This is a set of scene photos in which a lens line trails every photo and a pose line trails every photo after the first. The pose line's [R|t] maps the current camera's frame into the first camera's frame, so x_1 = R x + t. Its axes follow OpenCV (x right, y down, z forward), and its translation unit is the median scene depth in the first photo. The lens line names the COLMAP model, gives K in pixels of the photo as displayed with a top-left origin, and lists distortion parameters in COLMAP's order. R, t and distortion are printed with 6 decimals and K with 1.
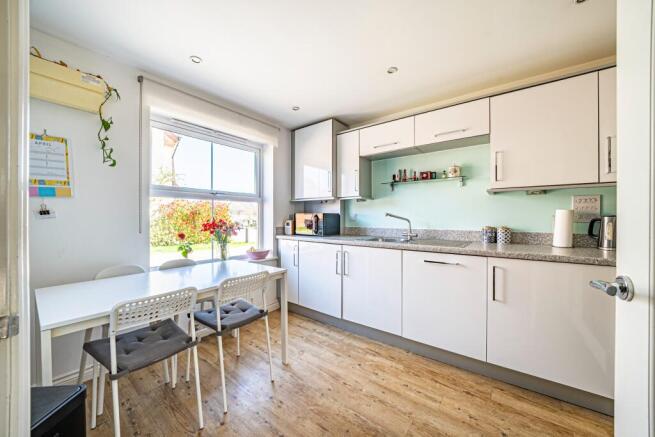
lens RADIAL K [[243.8, 0, 326.7], [0, 243.8, 218.8], [0, 0, 1]] dist [-0.019288, 0.000106]
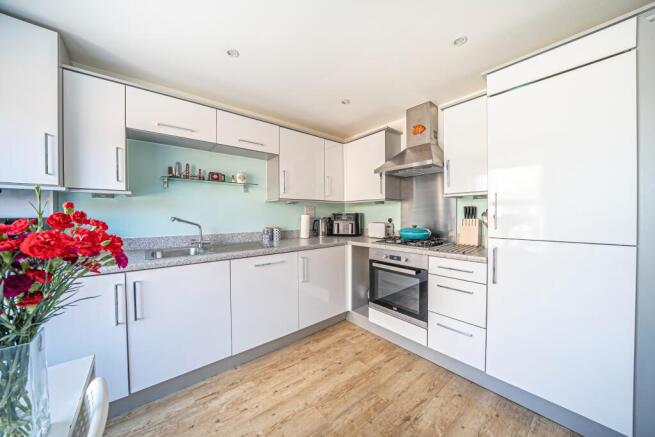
lens RADIAL K [[227.1, 0, 327.3], [0, 227.1, 218.0], [0, 0, 1]] dist [-0.018417, -0.000155]
pose [[0.206478, -0.017166, 0.978301, -0.426329], [0.003174, 0.999853, 0.016874, -0.038612], [-0.978446, -0.000379, 0.206502, 0.479663]]
